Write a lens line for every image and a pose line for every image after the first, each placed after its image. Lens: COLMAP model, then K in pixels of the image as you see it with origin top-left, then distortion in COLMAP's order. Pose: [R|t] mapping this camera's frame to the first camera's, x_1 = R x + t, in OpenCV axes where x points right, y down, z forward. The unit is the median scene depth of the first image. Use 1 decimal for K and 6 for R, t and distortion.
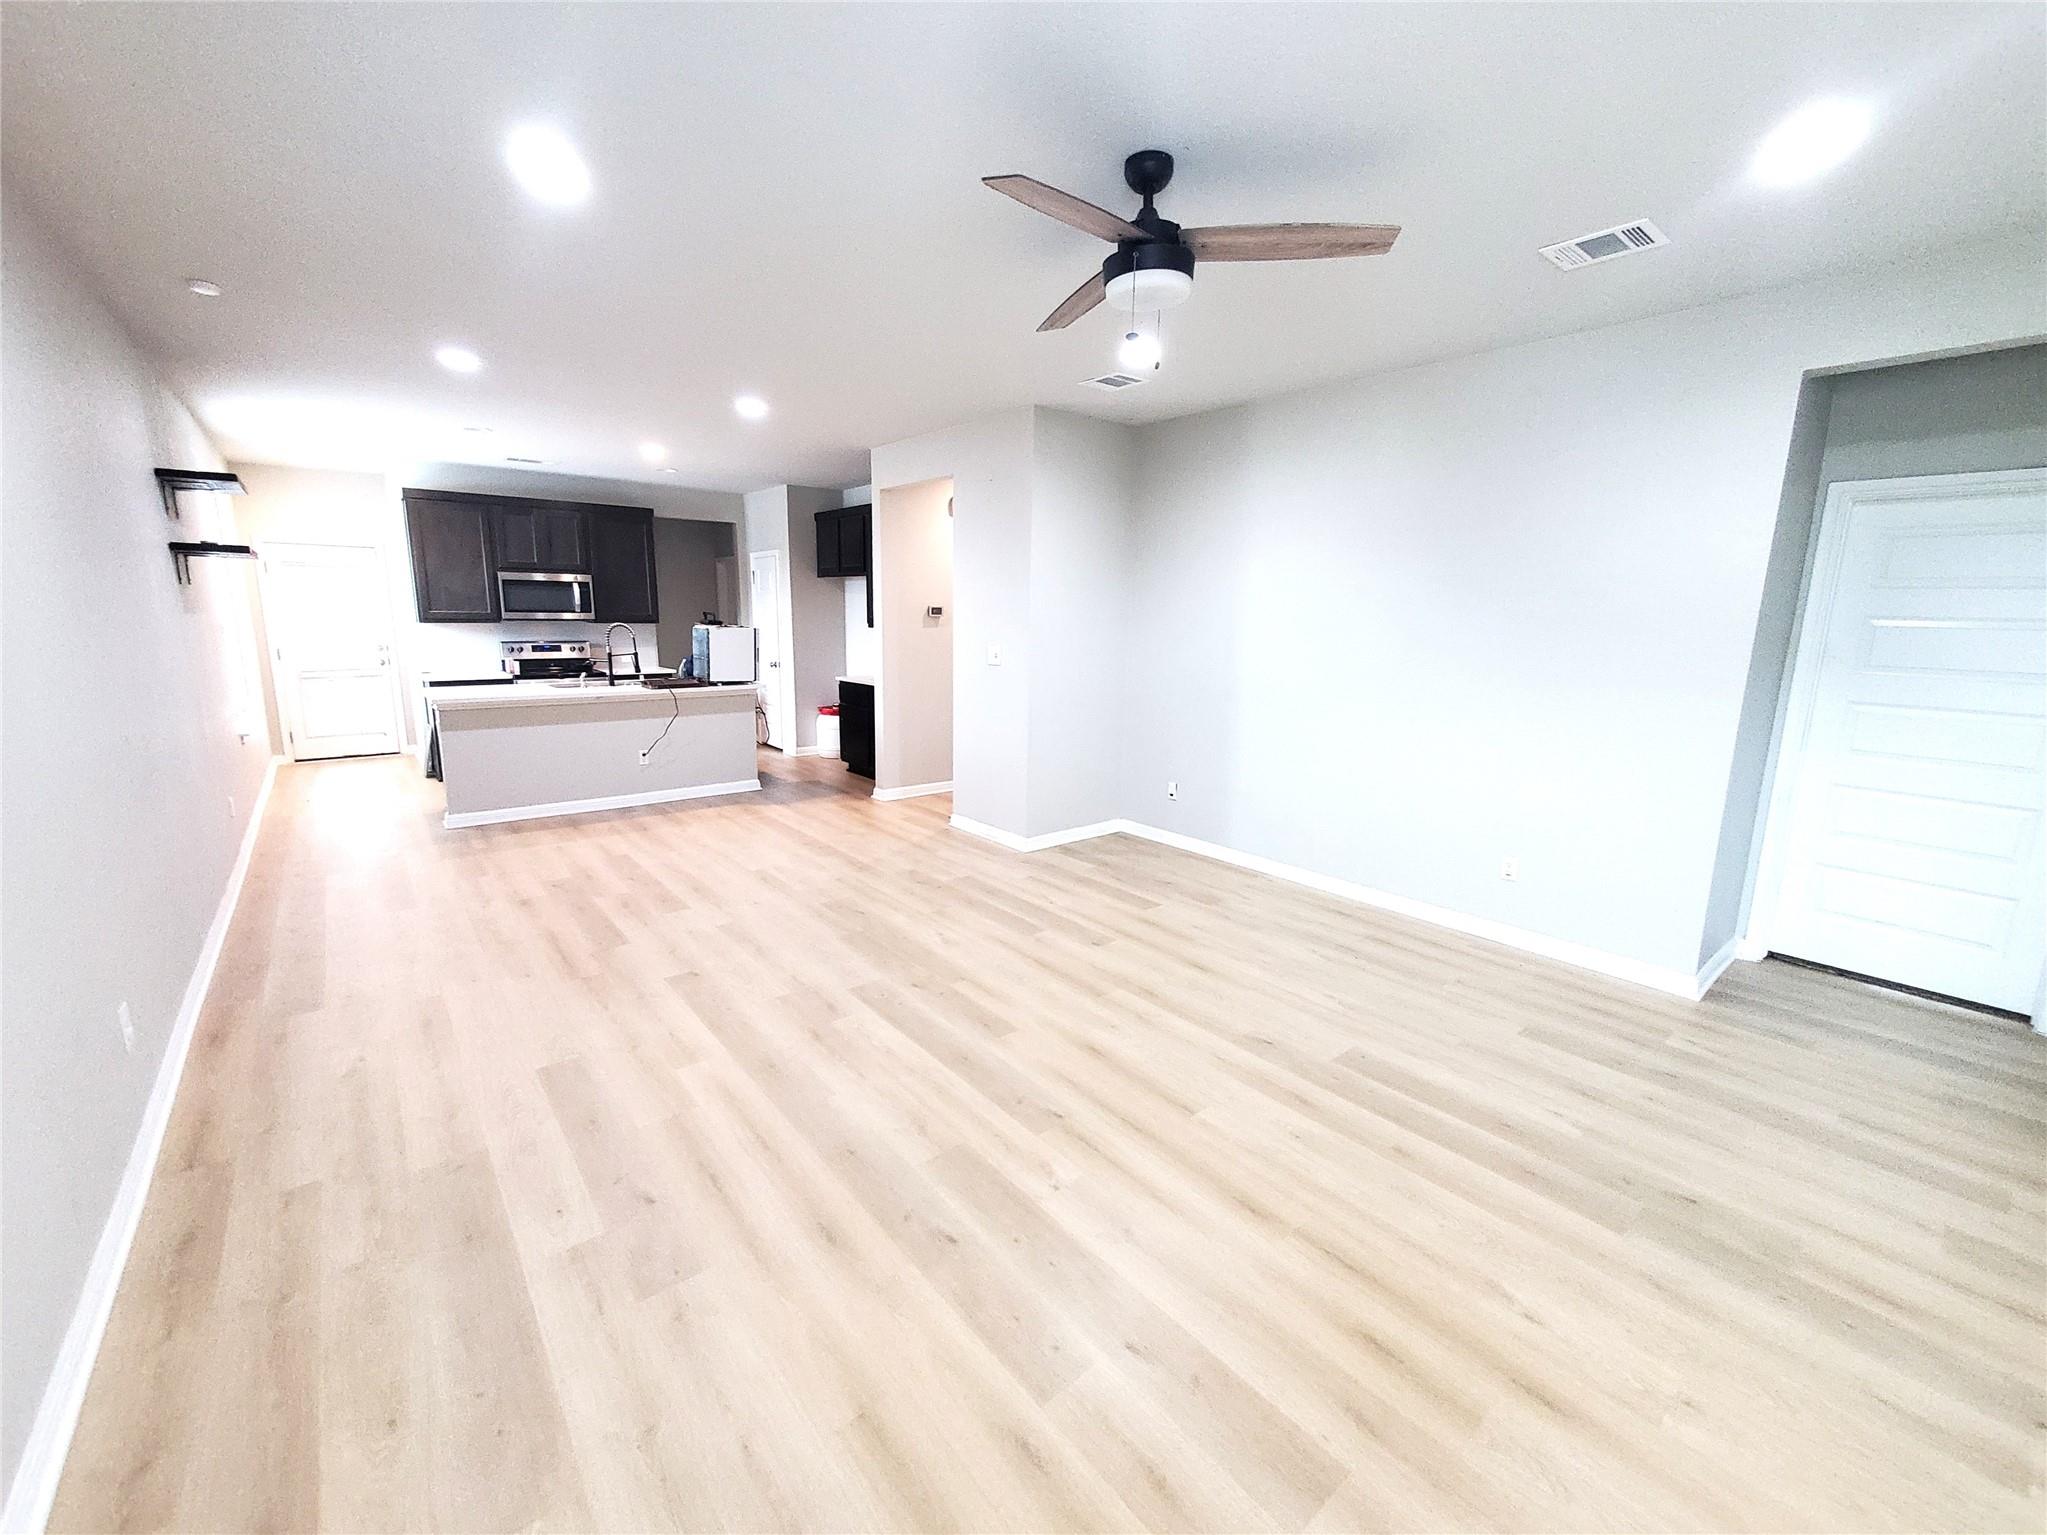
lens RADIAL K [[835.5, 0, 1023.5], [0, 835.5, 767.5], [0, 0, 1]] dist [-0.000691, -0.000222]
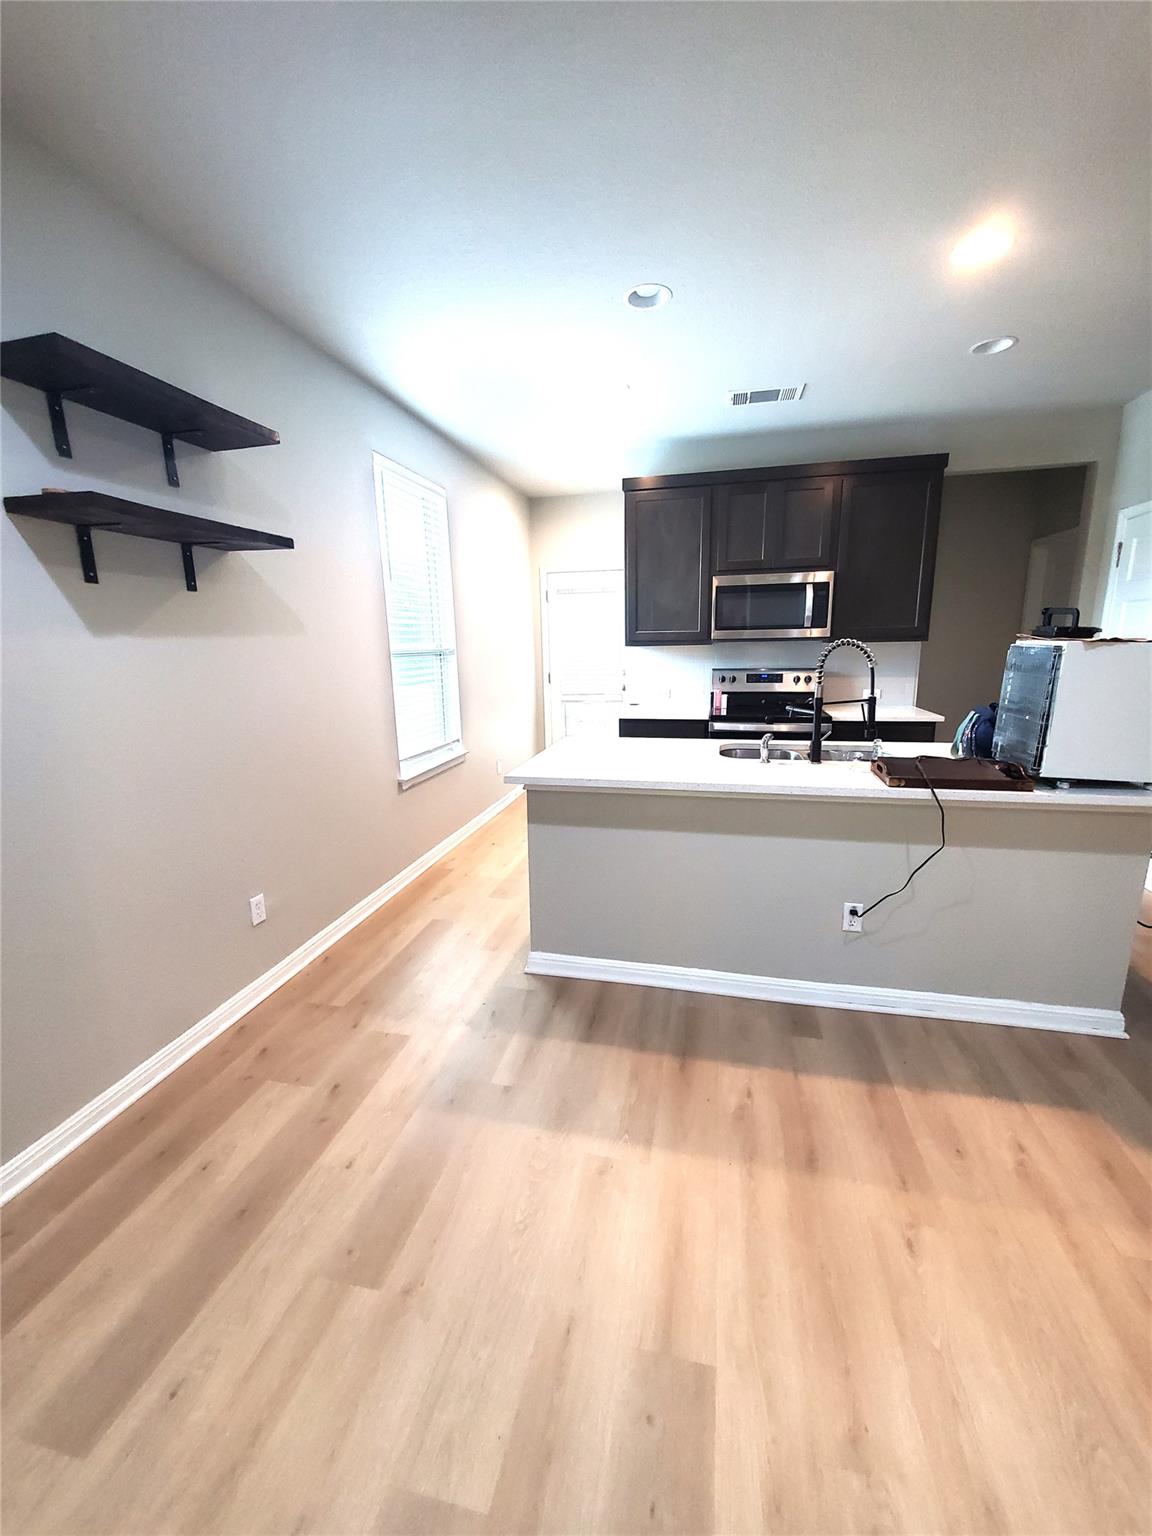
lens RADIAL K [[621.7, 0, 576.0], [0, 621.7, 768.0], [0, 0, 1]] dist [0.000587, 0.000137]
pose [[0.615532, 0.132804, -0.776842, -0.238484], [-0.114461, 0.990313, 0.078605, -0.090074], [0.779756, 0.040535, 0.624770, 0.540246]]
